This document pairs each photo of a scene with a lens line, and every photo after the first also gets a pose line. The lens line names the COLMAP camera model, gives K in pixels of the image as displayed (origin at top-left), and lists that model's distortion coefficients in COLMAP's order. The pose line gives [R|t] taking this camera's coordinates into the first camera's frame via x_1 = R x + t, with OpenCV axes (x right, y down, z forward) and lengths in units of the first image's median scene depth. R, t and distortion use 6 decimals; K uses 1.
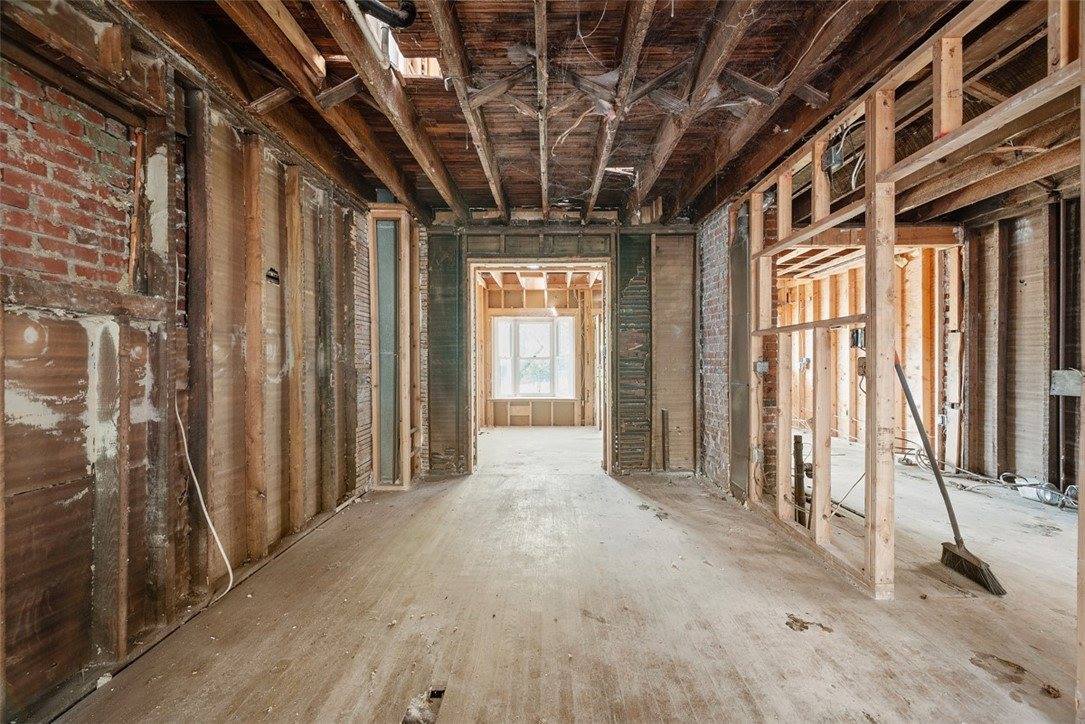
lens RADIAL K [[425.5, 0, 545.7], [0, 425.5, 363.9], [0, 0, 1]] dist [-0.002840, 0.001136]
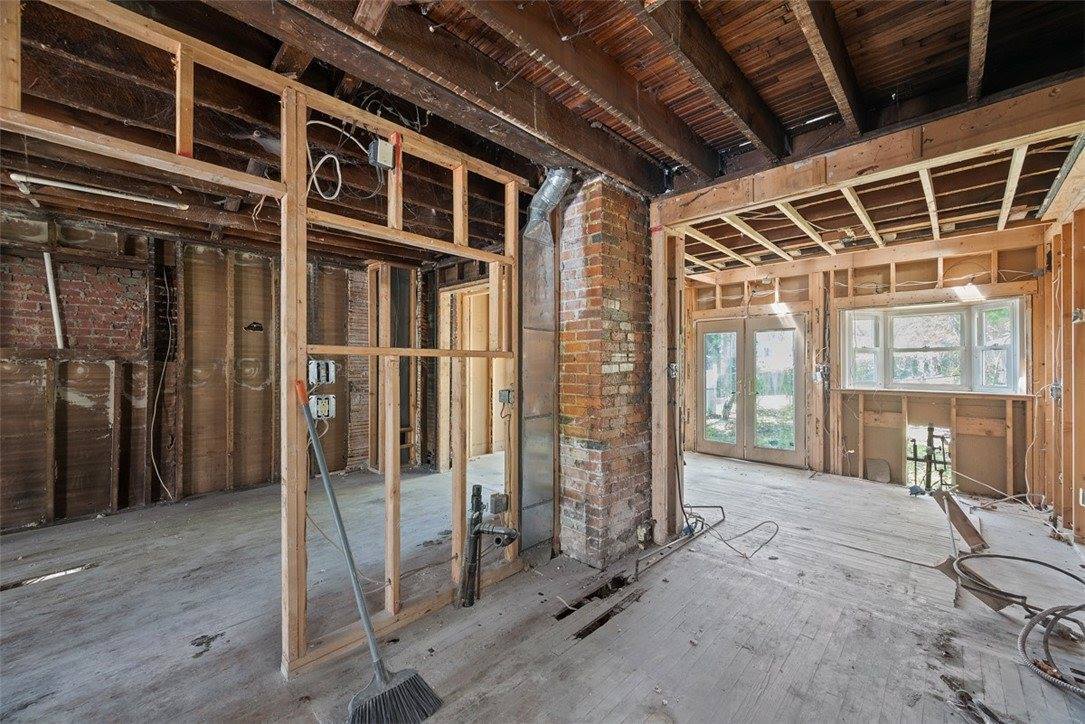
lens RADIAL K [[425.5, 0, 547.1], [0, 425.5, 367.0], [0, 0, 1]] dist [-0.002840, 0.001136]
pose [[0.729397, 0.010171, -0.684015, 0.839410], [-0.009022, 0.999946, 0.005249, -0.041092], [0.684031, 0.002343, 0.729449, 0.346454]]
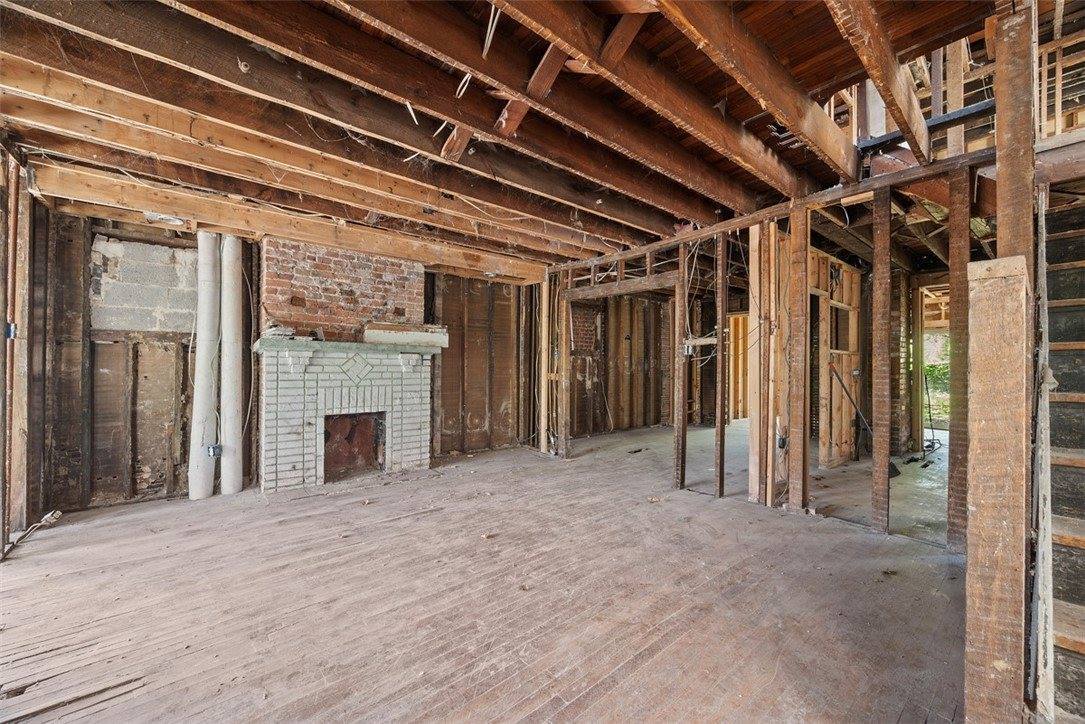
lens RADIAL K [[425.5, 0, 544.0], [0, 425.5, 363.7], [0, 0, 1]] dist [-0.002840, 0.001136]
pose [[0.648462, 0.004881, -0.761231, 0.765152], [-0.013628, 0.999894, -0.005198, -0.002897], [0.761125, 0.013745, 0.648460, -0.842377]]
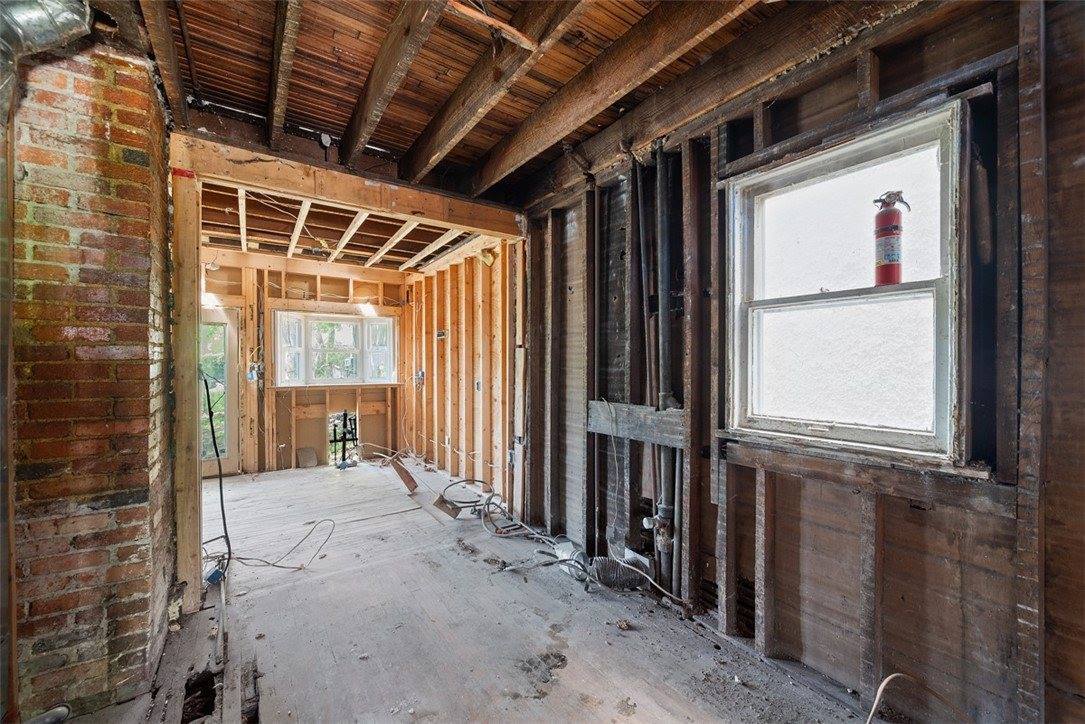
lens RADIAL K [[425.5, 0, 543.6], [0, 425.5, 364.4], [0, 0, 1]] dist [-0.002840, 0.001136]
pose [[0.813963, 0.003607, 0.580905, 0.542091], [-0.000729, 0.999986, -0.005186, -0.039551], [-0.580916, 0.003798, 0.813955, 0.329310]]
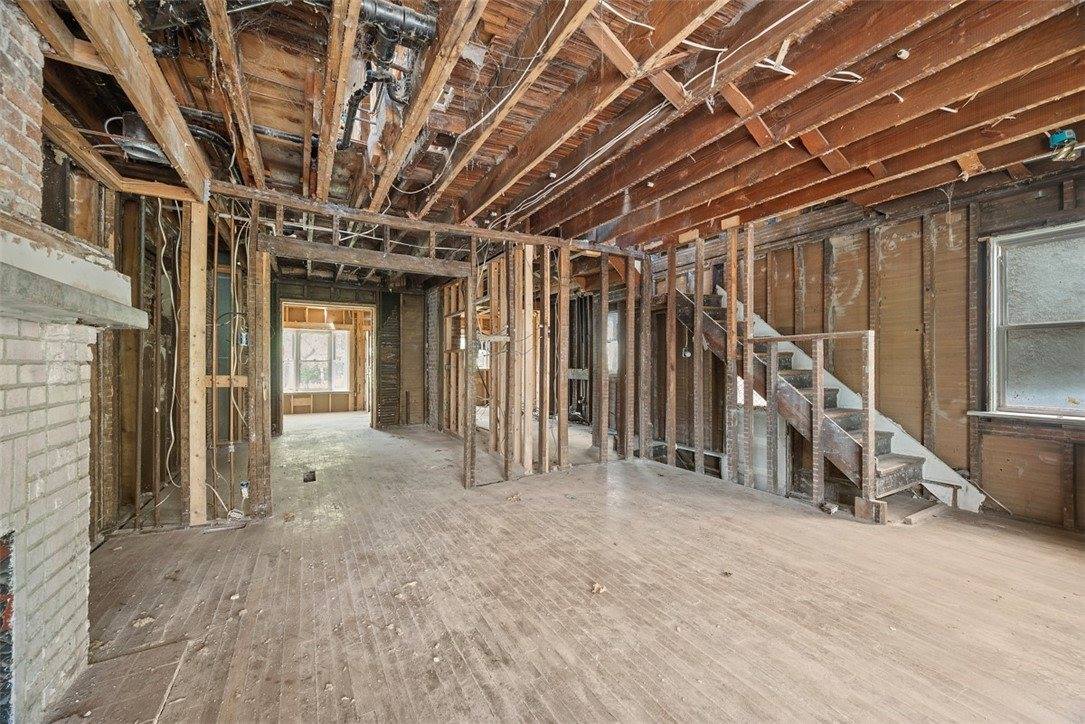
lens RADIAL K [[425.5, 0, 545.4], [0, 425.5, 363.0], [0, 0, 1]] dist [-0.002840, 0.001136]
pose [[0.867563, 0.006898, 0.497279, -0.113780], [-0.003015, 0.999958, -0.008612, 0.002981], [-0.497318, 0.005972, 0.867548, -0.879710]]
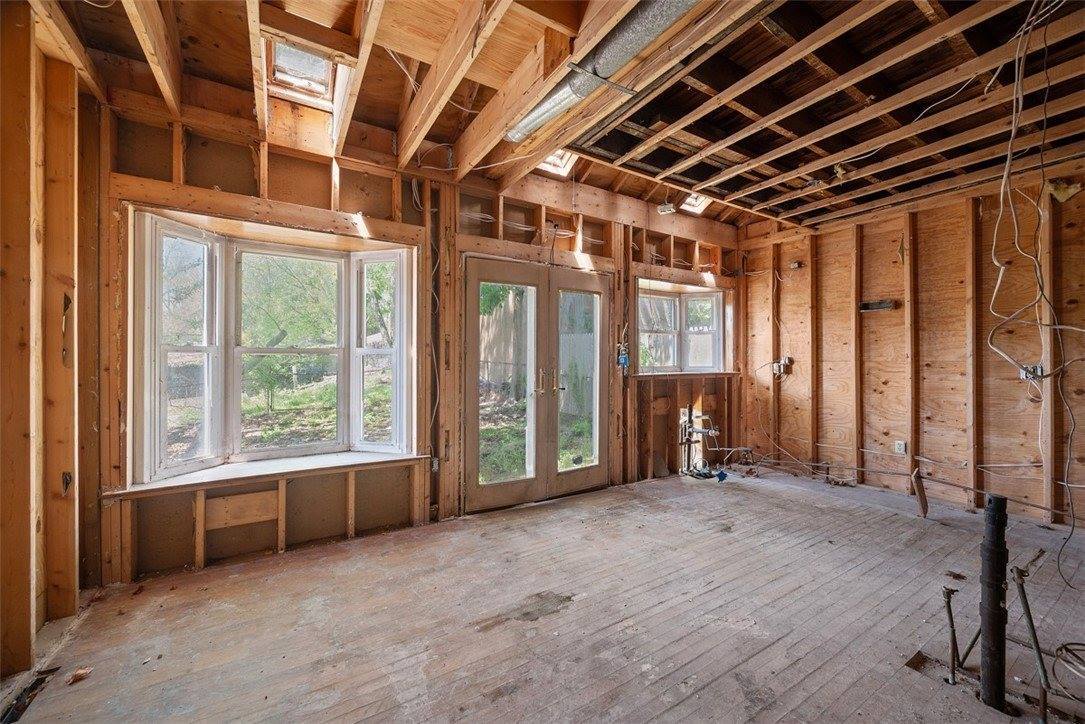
lens RADIAL K [[425.5, 0, 540.5], [0, 425.5, 359.3], [0, 0, 1]] dist [-0.002840, 0.001136]
pose [[0.843039, 0.006608, 0.537812, -0.082279], [-0.002521, 0.999962, -0.008335, -0.007811], [-0.537846, 0.005671, 0.843024, 1.084073]]
